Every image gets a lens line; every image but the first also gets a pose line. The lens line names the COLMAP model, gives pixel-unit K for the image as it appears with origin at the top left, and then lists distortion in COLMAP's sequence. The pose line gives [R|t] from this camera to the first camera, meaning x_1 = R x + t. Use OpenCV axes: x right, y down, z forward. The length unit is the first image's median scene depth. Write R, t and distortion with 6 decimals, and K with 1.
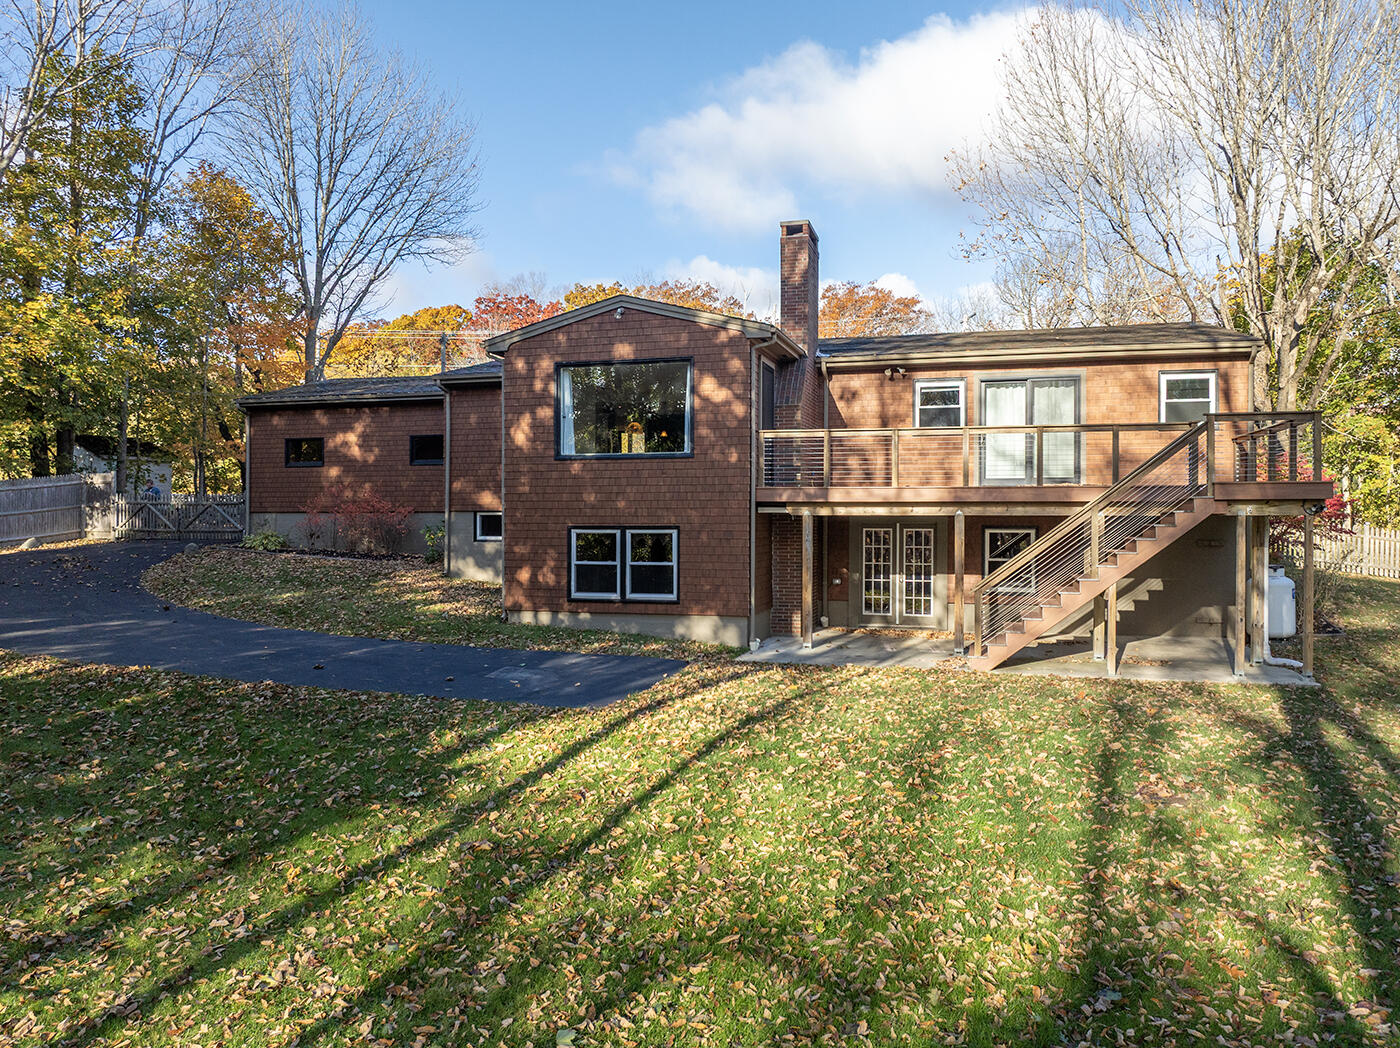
lens RADIAL K [[1000.0, 0, 700.0], [0, 1000.0, 524.0], [0, 0, 1]] dist [-0.043923, 0.017110]
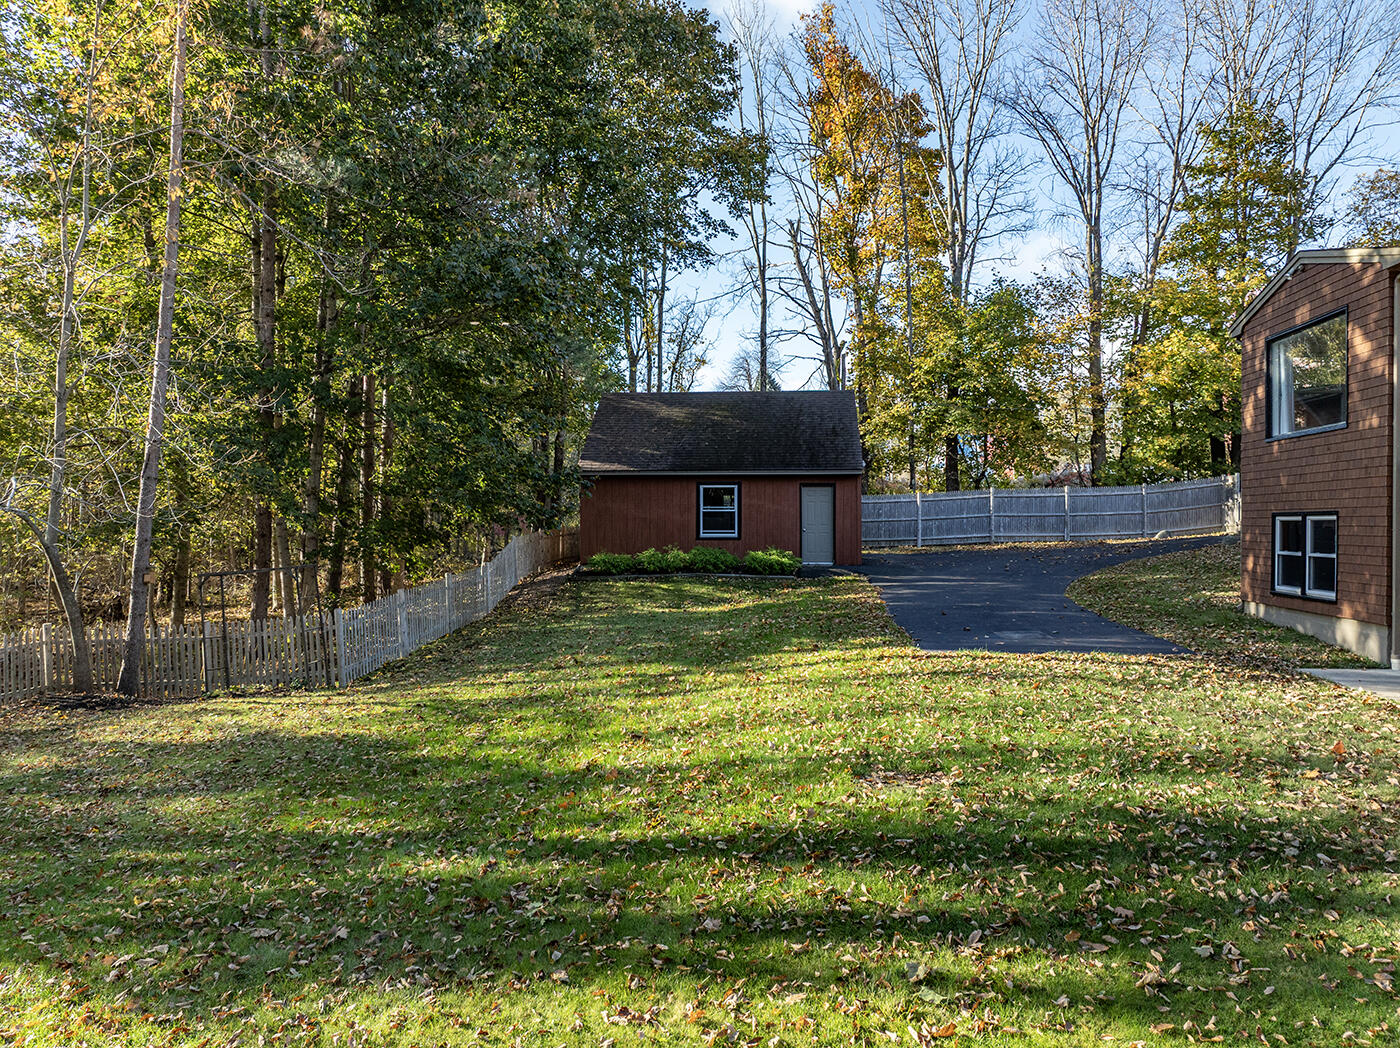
lens RADIAL K [[1000.0, 0, 700.0], [0, 1000.0, 524.0], [0, 0, 1]] dist [-0.043923, 0.017110]
pose [[0.168410, -0.000004, -0.985717, 0.655792], [-0.009149, 0.999957, -0.001567, 0.018095], [0.985675, 0.009282, 0.168402, 0.310567]]
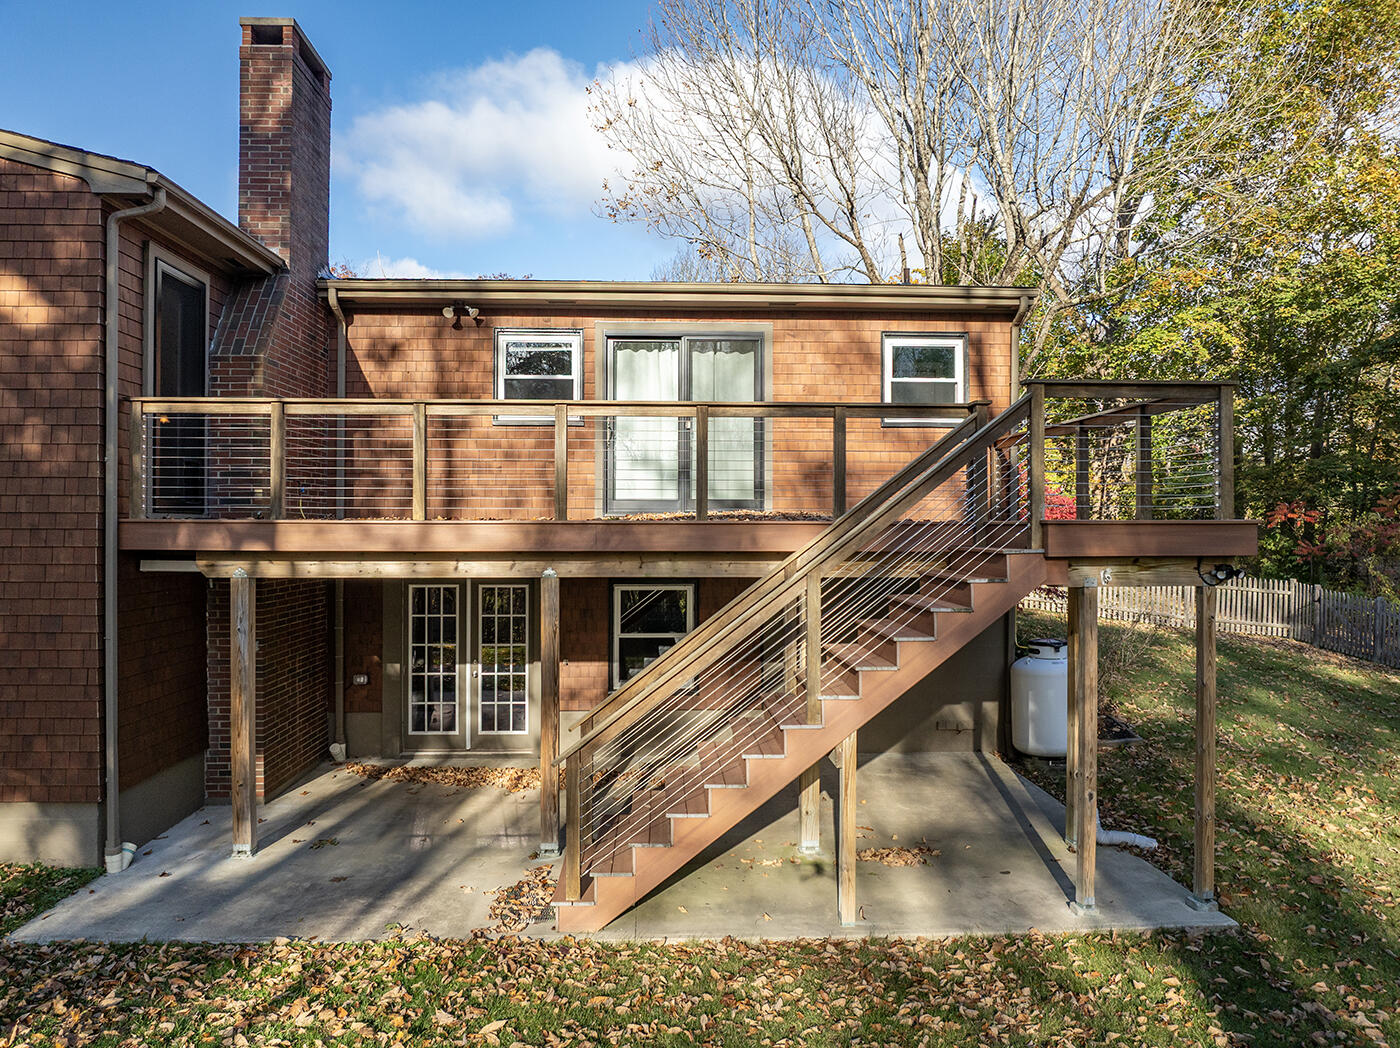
lens RADIAL K [[1000.0, 0, 700.0], [0, 1000.0, 524.0], [0, 0, 1]] dist [-0.043923, 0.017110]
pose [[0.945884, -0.000045, 0.324506, 0.149565], [0.002854, 0.999962, -0.008180, -0.027679], [-0.324493, 0.008664, 0.945848, 0.443822]]
